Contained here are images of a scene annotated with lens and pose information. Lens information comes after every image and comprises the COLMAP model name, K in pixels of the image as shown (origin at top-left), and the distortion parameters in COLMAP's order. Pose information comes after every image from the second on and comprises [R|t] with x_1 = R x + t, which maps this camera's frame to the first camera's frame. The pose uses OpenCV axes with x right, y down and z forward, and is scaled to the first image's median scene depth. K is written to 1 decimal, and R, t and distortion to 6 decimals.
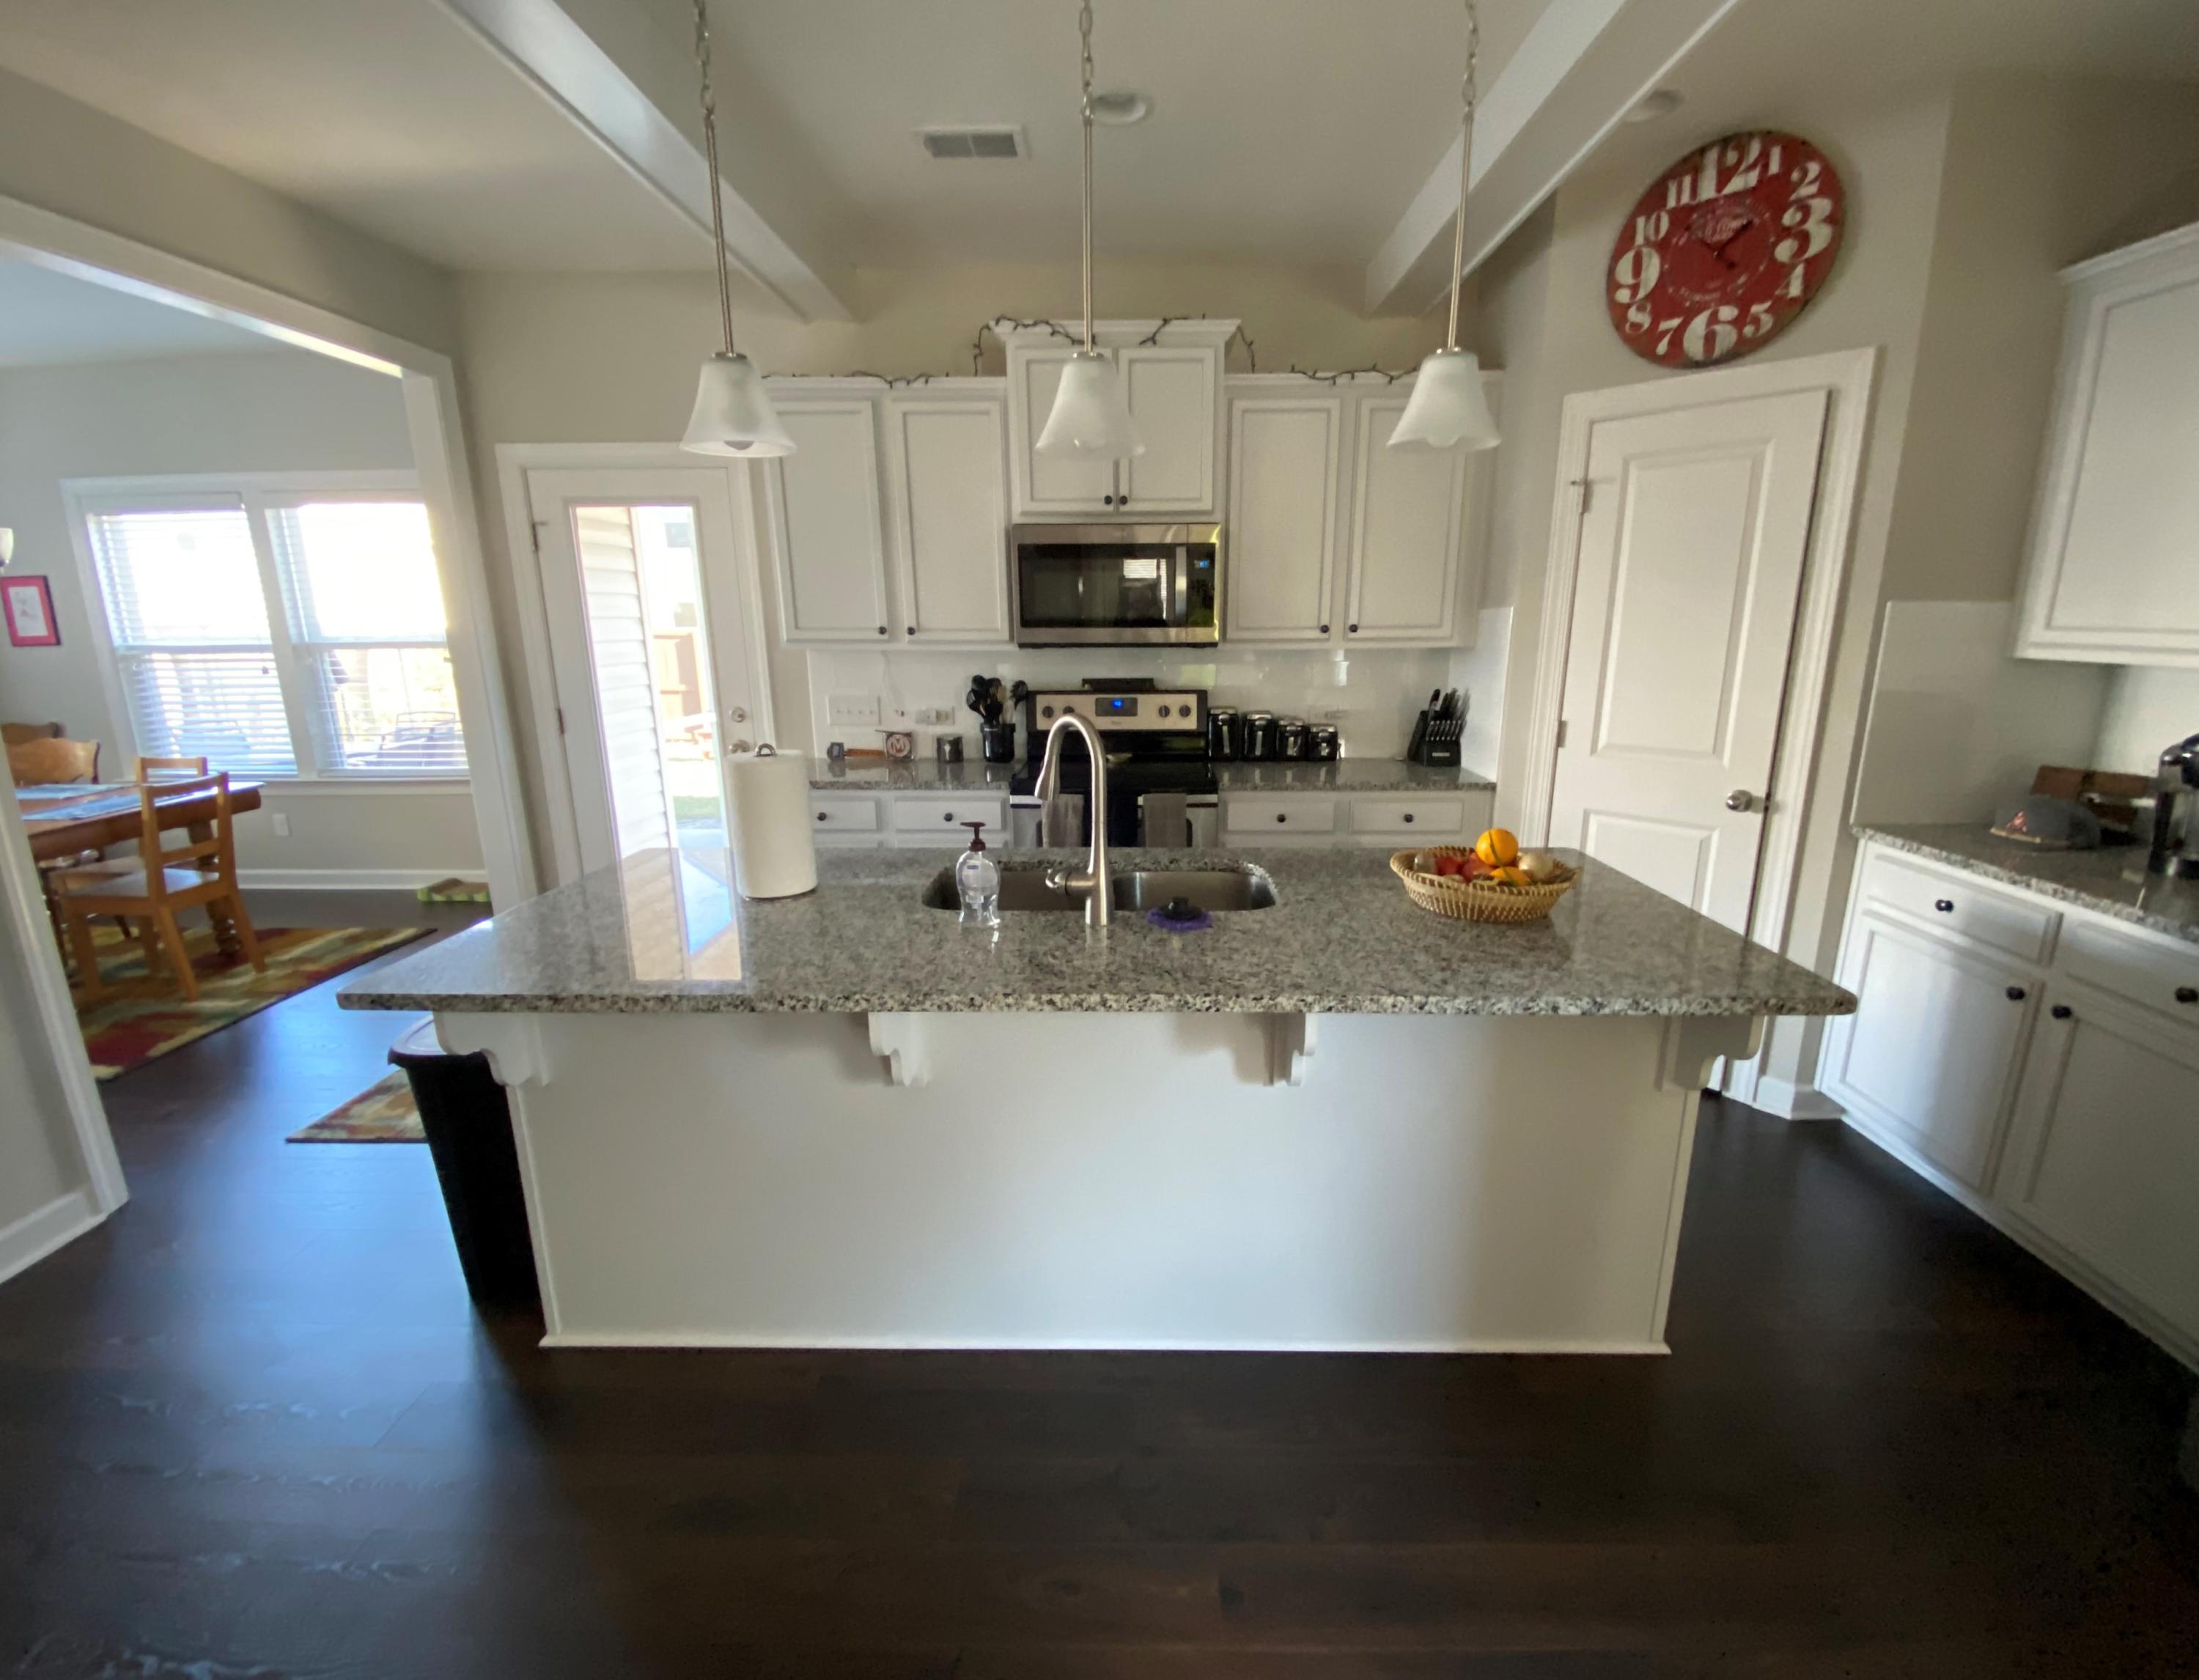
lens RADIAL K [[956.8, 0, 1103.0], [0, 956.8, 832.6], [0, 0, 1]] dist [-0.003155, -0.001232]
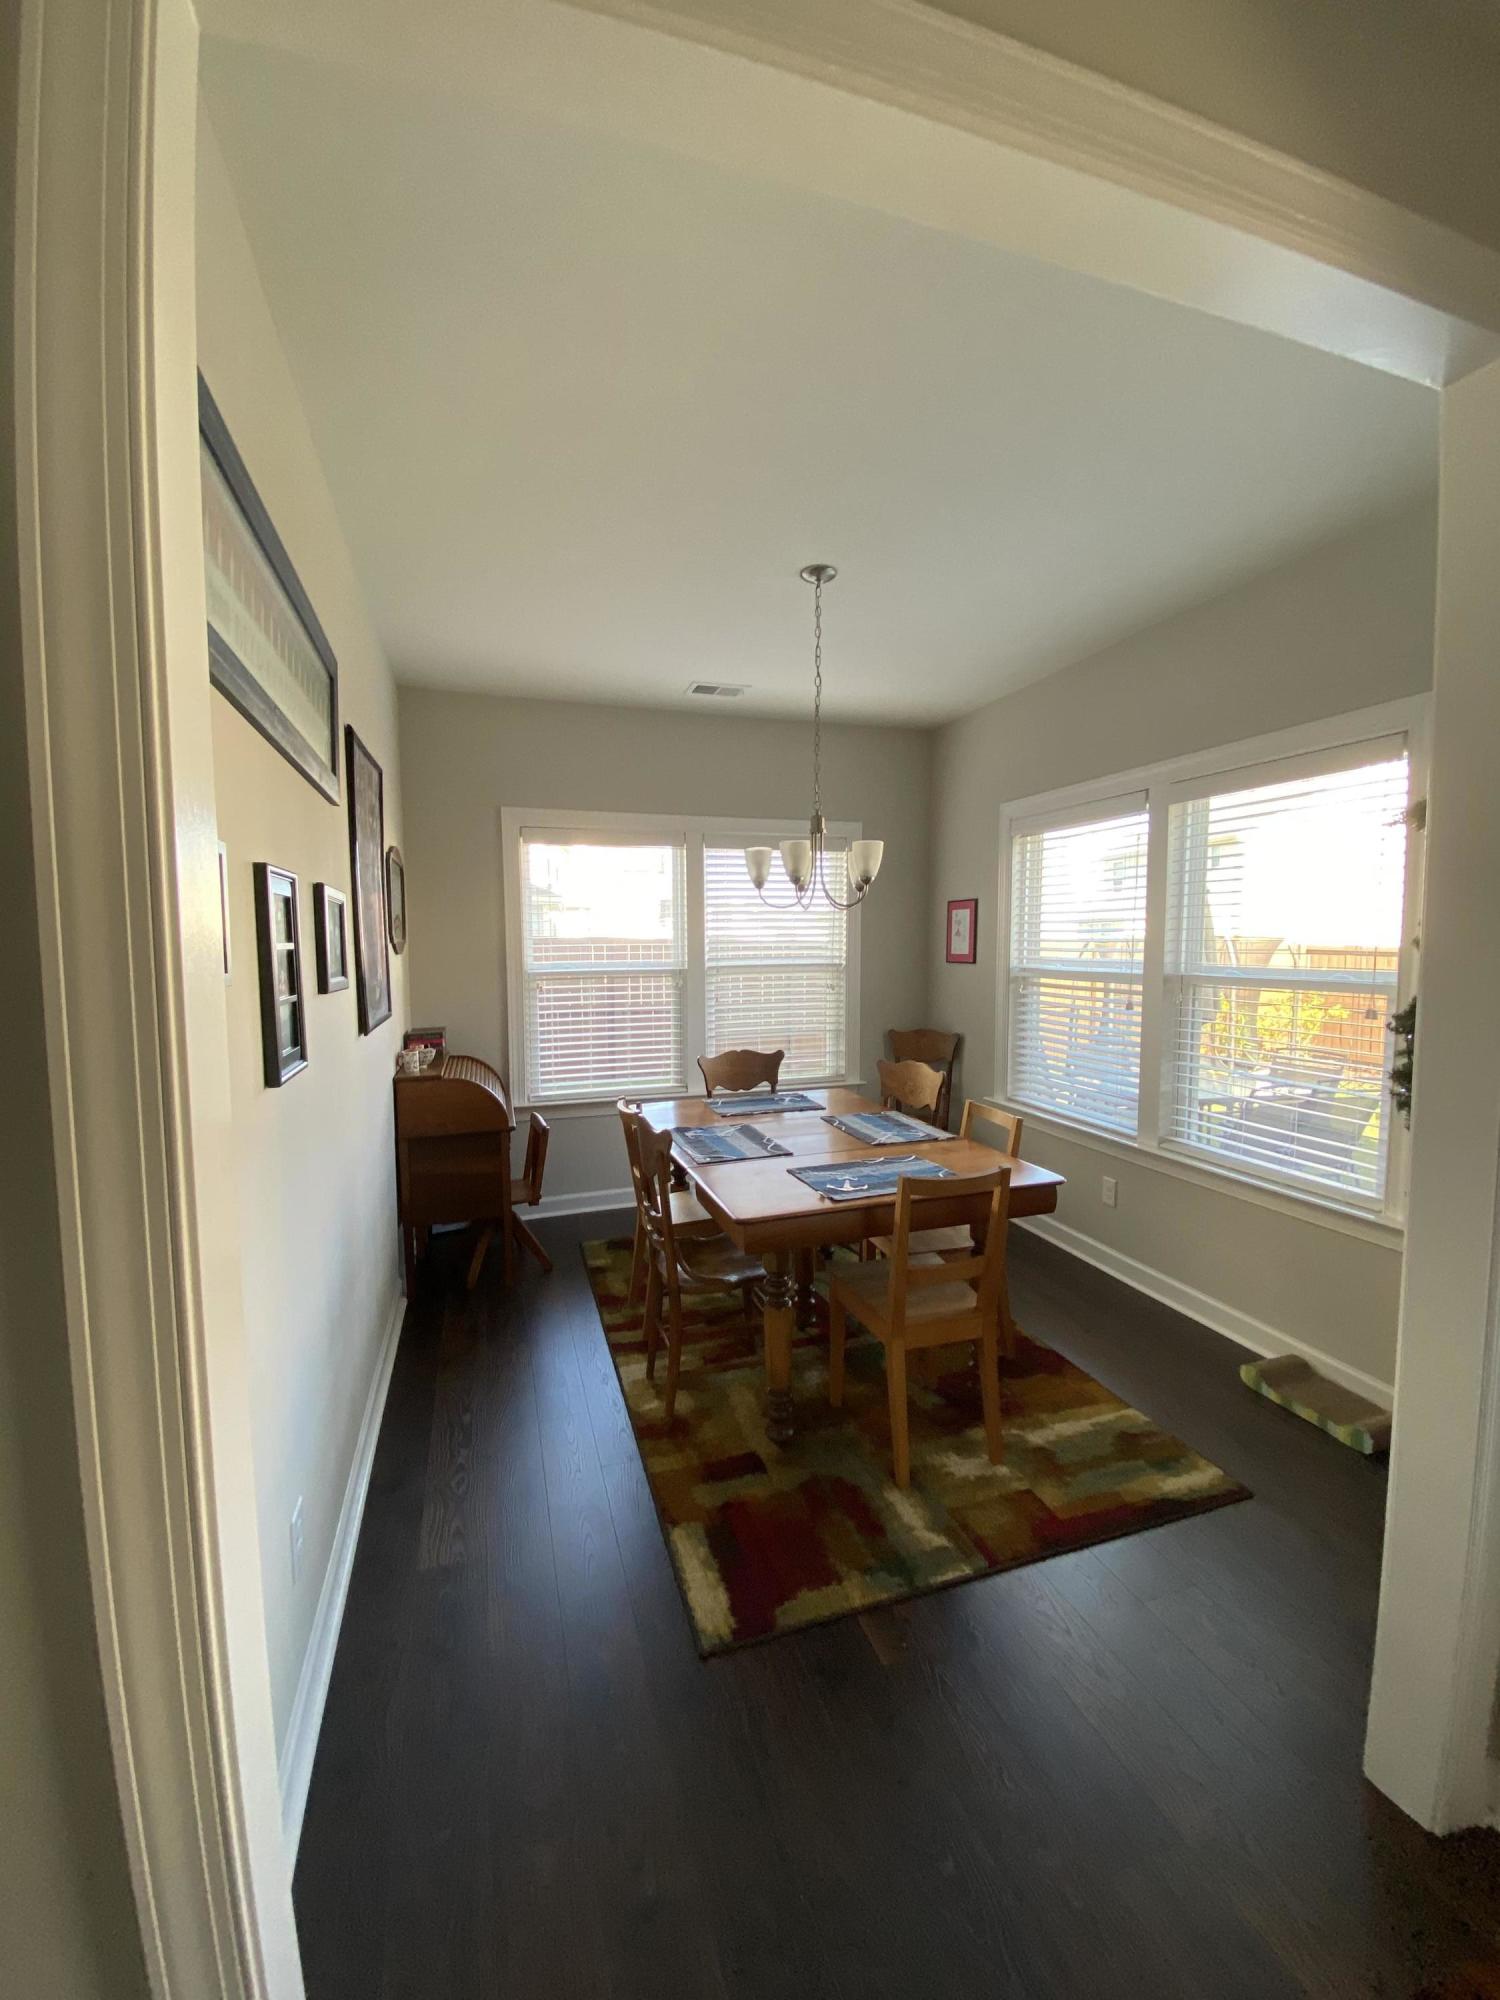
lens RADIAL K [[806.7, 0, 755.4], [0, 806.7, 1003.4], [0, 0, 1]] dist [-0.001392, -0.000159]
pose [[0.355487, 0.084993, -0.930809, -0.365813], [-0.218659, 0.975785, 0.005591, -0.108976], [0.908745, 0.201543, 0.365463, 0.475333]]
